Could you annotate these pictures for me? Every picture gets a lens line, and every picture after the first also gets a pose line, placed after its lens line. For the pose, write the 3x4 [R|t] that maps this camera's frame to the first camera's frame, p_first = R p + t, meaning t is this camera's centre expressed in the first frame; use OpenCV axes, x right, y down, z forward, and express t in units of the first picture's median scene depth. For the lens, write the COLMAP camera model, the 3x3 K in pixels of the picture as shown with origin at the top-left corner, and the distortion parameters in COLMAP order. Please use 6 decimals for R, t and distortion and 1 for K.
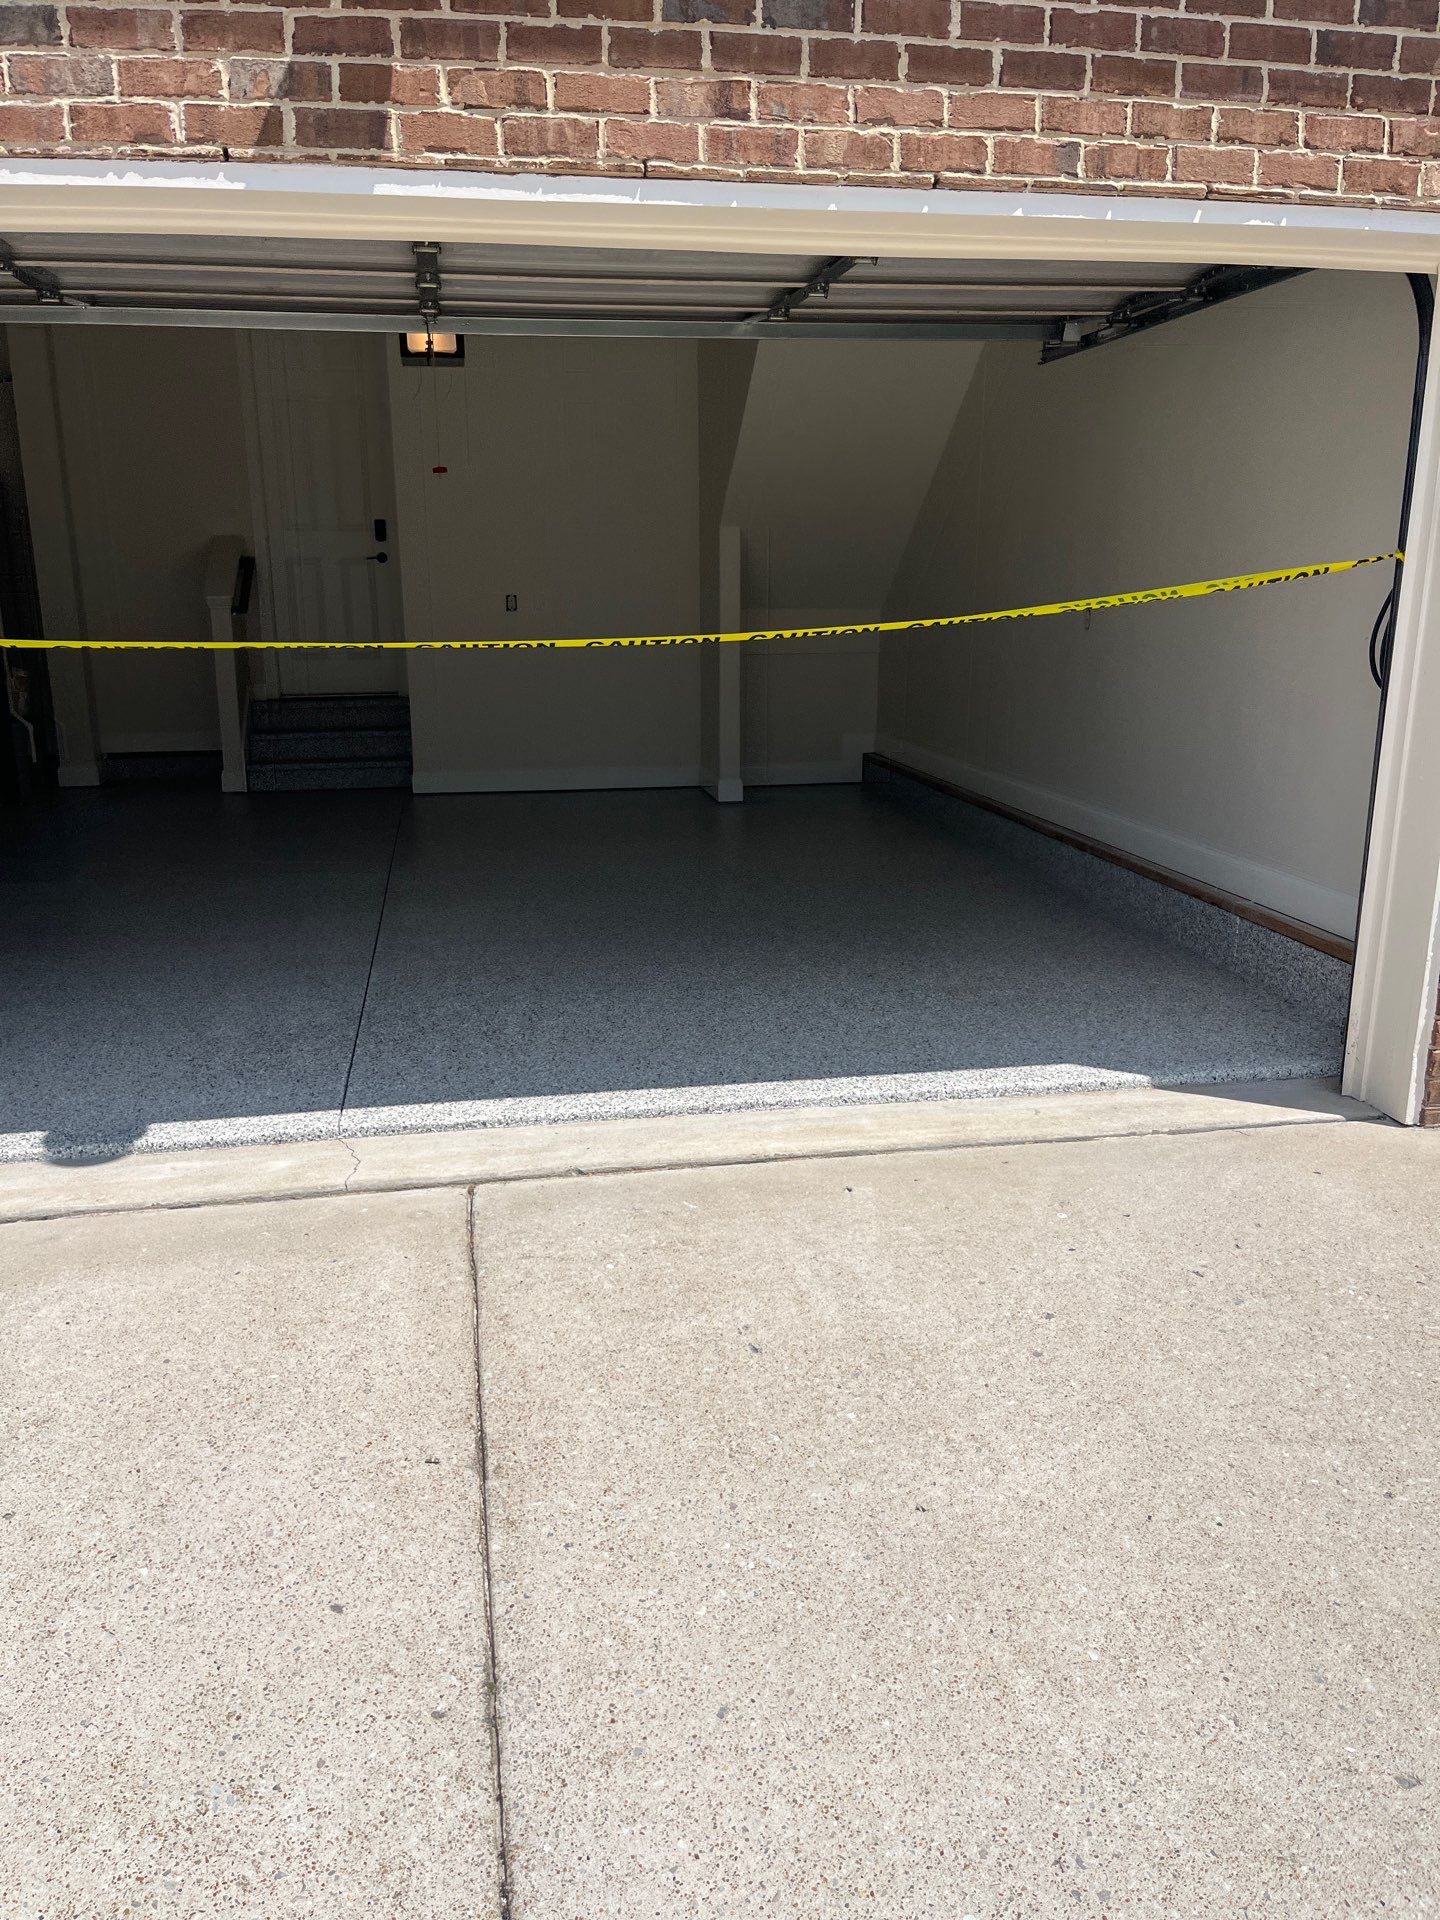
lens RADIAL K [[1445.5, 0, 697.4], [0, 1445.5, 981.8], [0, 0, 1]] dist [0.056237, -0.087825]
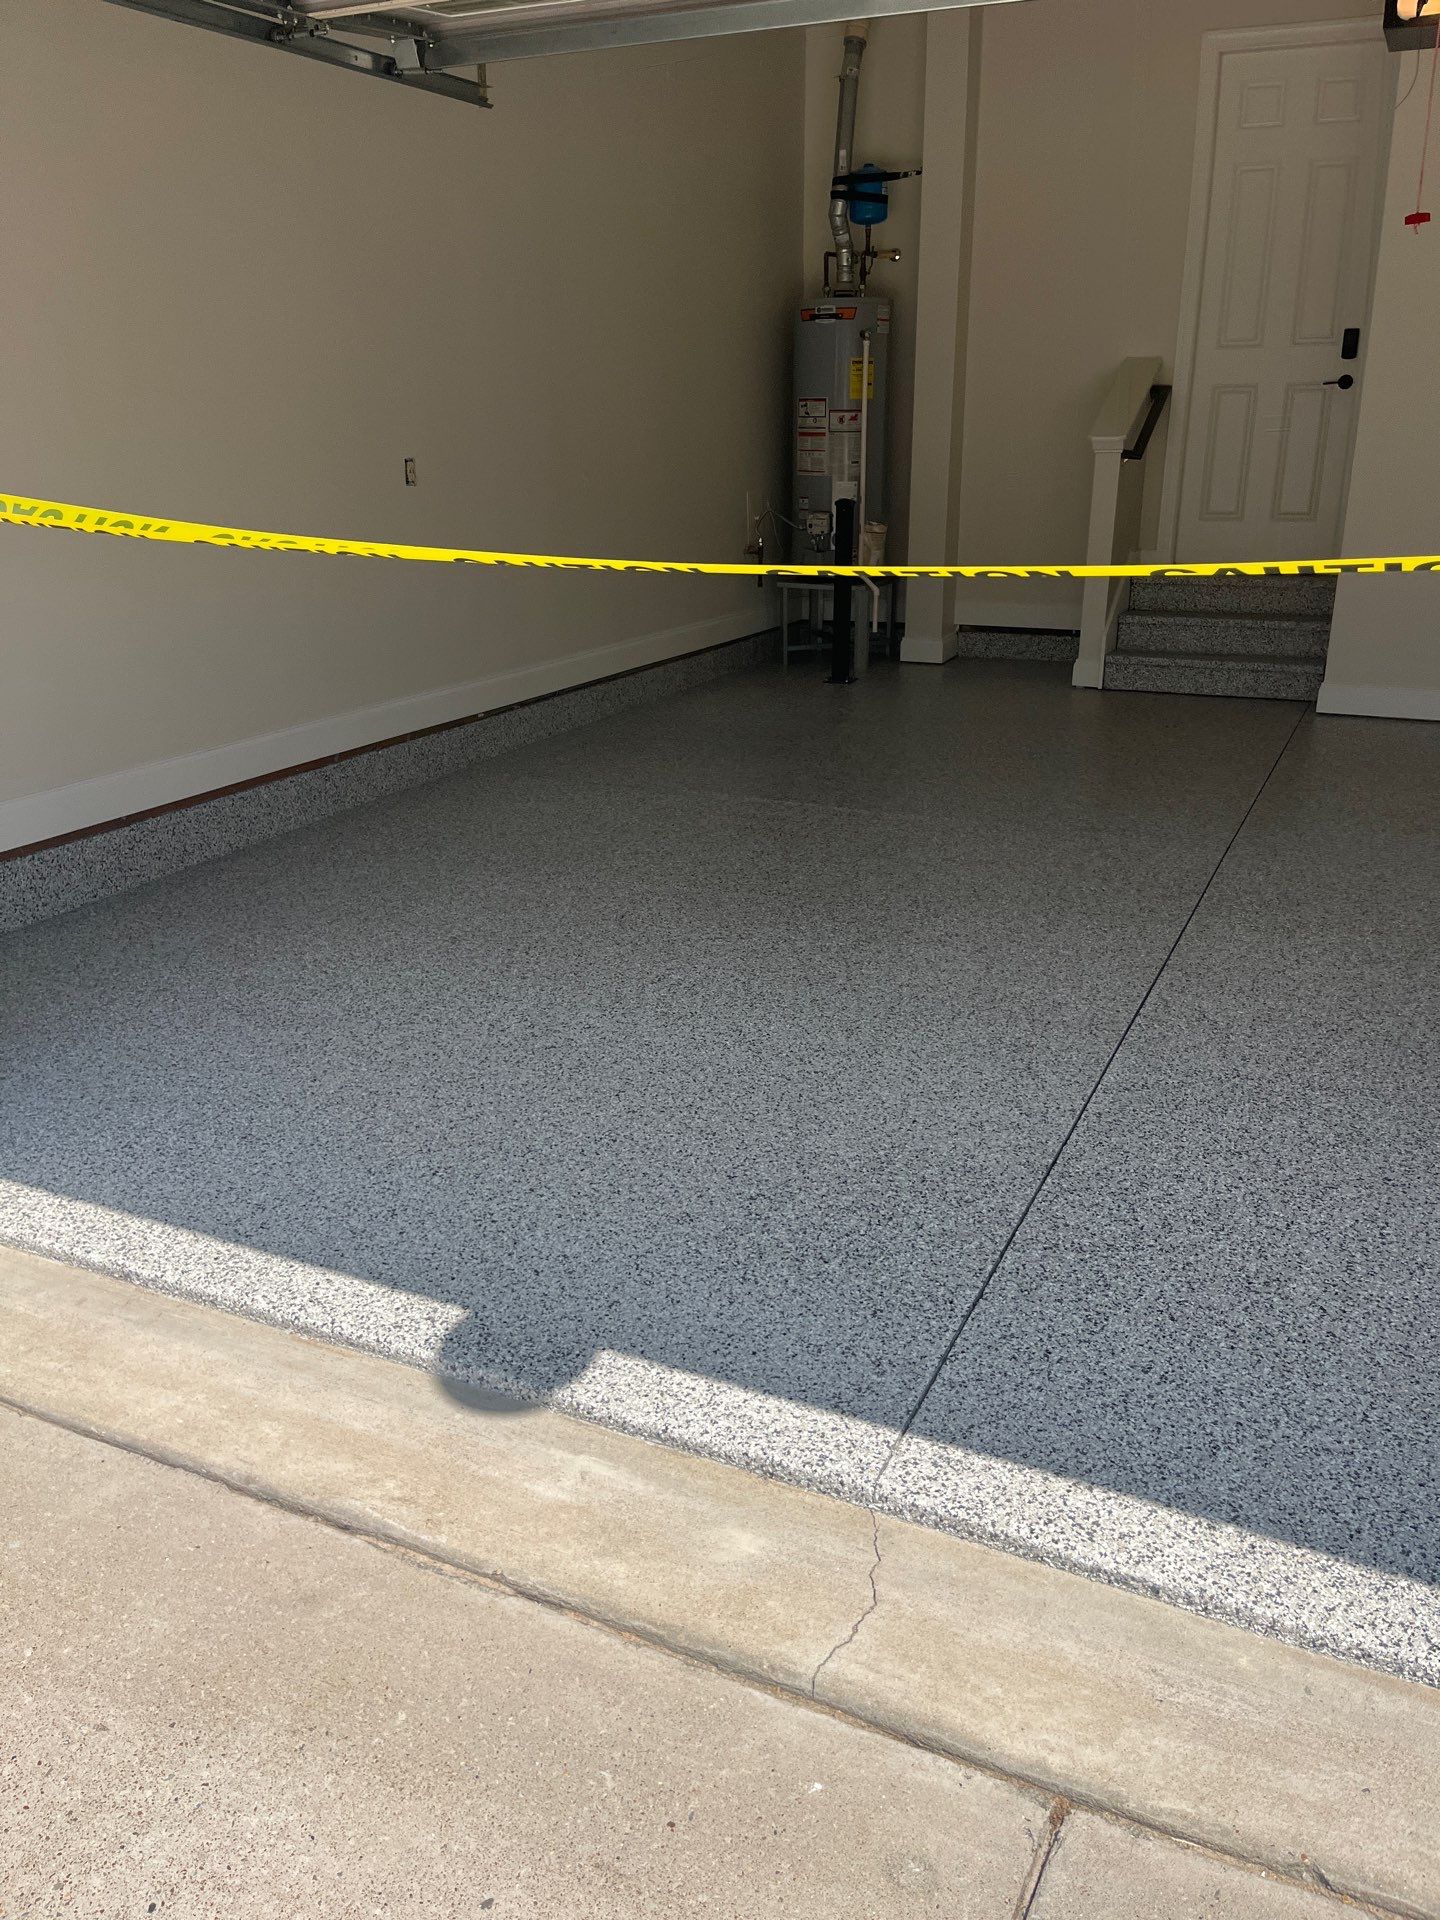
lens RADIAL K [[1445.5, 0, 717.9], [0, 1445.5, 955.4], [0, 0, 1]] dist [0.056237, -0.087825]
pose [[0.815930, 0.196119, -0.543870, -0.047807], [-0.149805, 0.980296, 0.128753, -0.149421], [0.558405, -0.023579, 0.829233, 0.555233]]
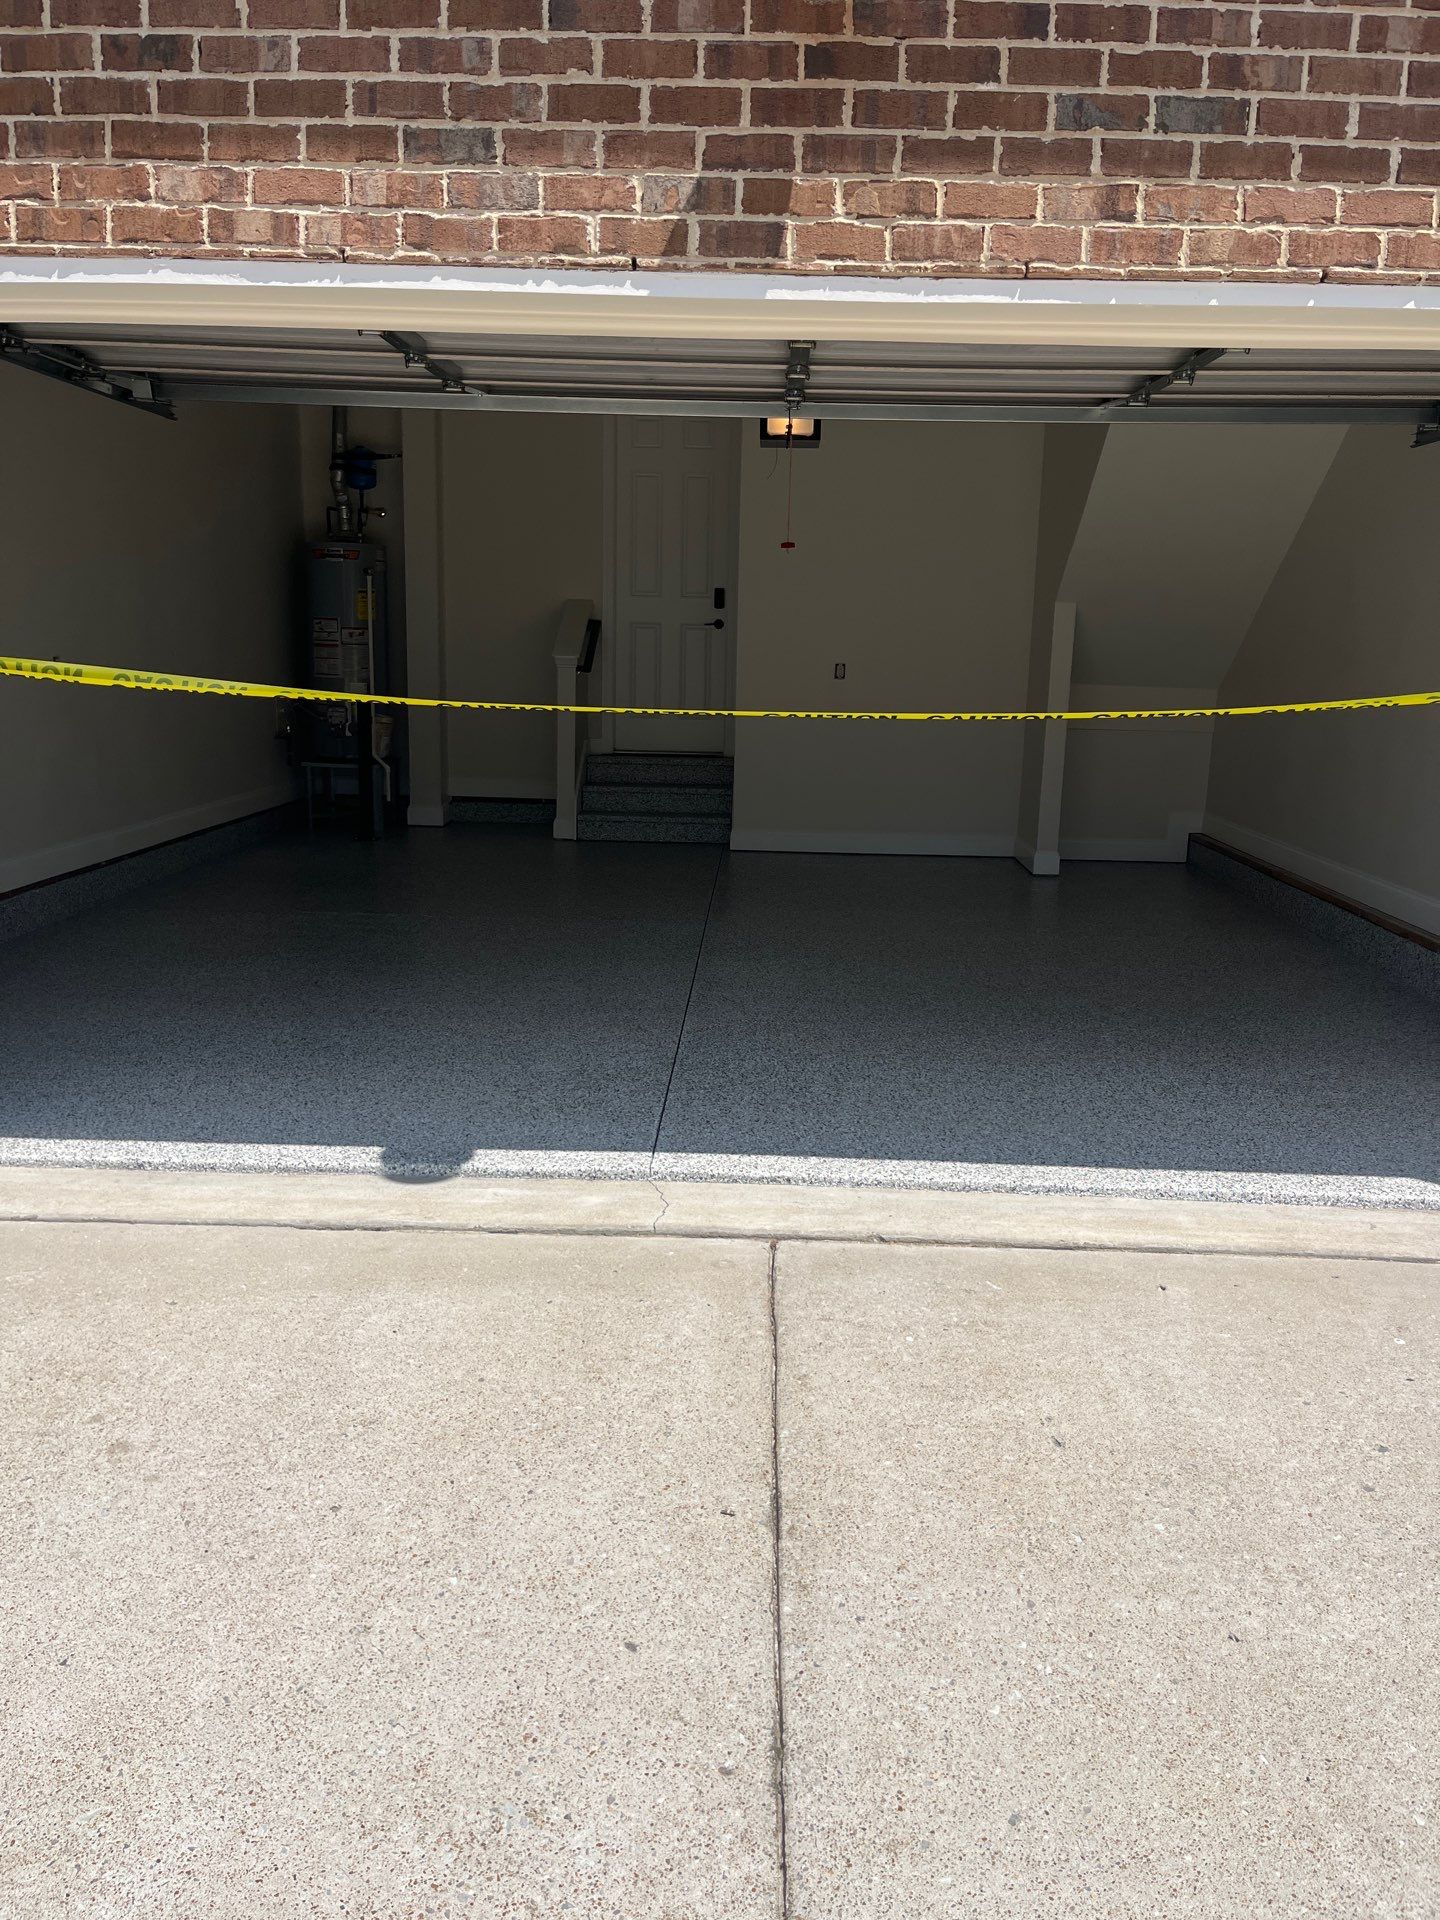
lens RADIAL K [[1445.5, 0, 722.3], [0, 1445.5, 948.9], [0, 0, 1]] dist [0.056237, -0.087825]
pose [[0.980411, 0.068140, -0.184803, -0.017044], [-0.079856, 0.995192, -0.056703, -0.001865], [0.180051, 0.070350, 0.981138, -0.013225]]
